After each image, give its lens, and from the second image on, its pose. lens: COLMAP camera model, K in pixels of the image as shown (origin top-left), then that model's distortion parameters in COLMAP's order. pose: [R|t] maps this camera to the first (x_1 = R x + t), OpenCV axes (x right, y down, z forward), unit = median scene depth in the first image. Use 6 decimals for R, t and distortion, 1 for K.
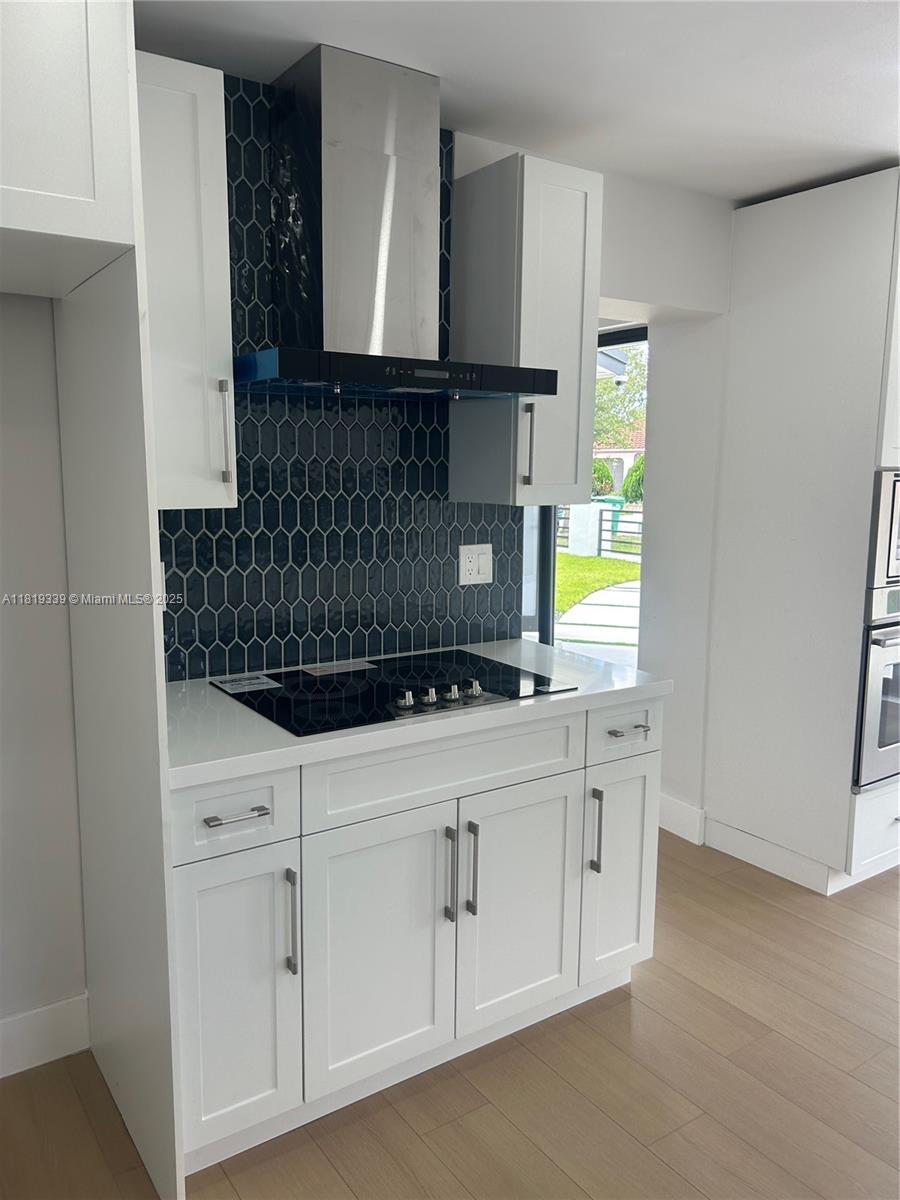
lens RADIAL K [[915.1, 0, 447.2], [0, 915.1, 594.1], [0, 0, 1]] dist [0.053050, -0.063299]
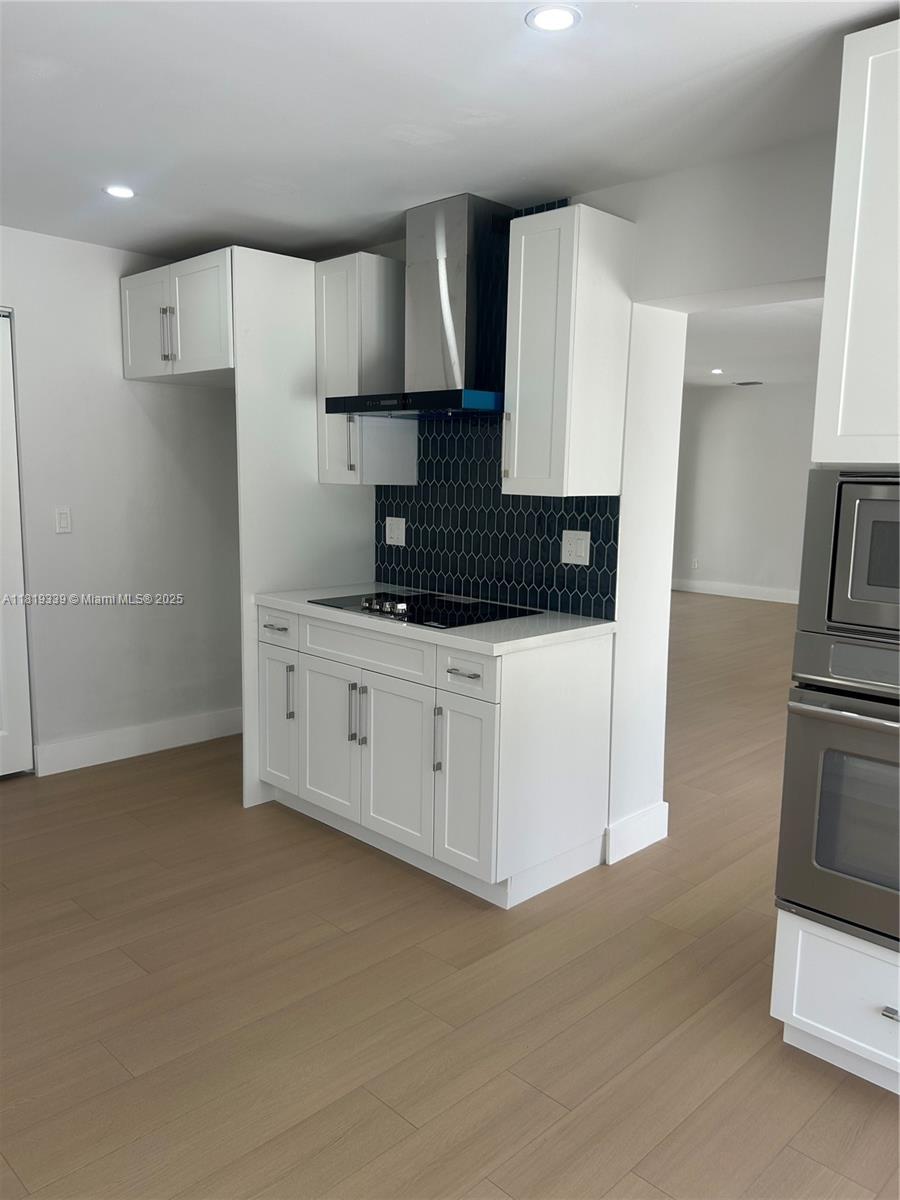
lens RADIAL K [[915.1, 0, 451.8], [0, 915.1, 607.8], [0, 0, 1]] dist [0.053050, -0.063299]
pose [[0.167971, 0.141302, -0.975612, 1.311367], [-0.158106, 0.980724, 0.114821, -0.074264], [0.973030, 0.134964, 0.187074, 0.697128]]
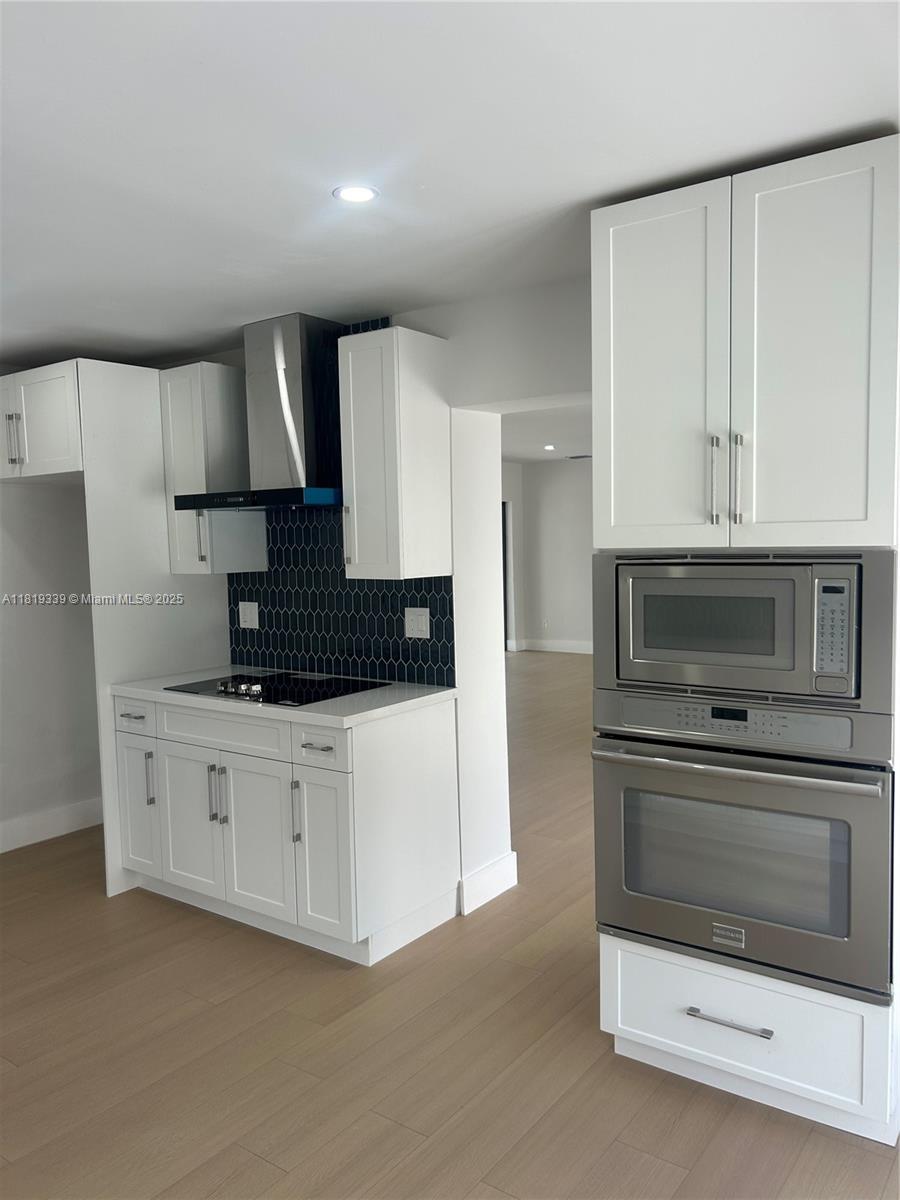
lens RADIAL K [[915.1, 0, 456.5], [0, 915.1, 601.5], [0, 0, 1]] dist [0.053050, -0.063299]
pose [[0.320518, 0.049695, -0.945938, 1.427507], [-0.110591, 0.993757, 0.014735, -0.098037], [0.940765, 0.099890, 0.324013, 0.692658]]
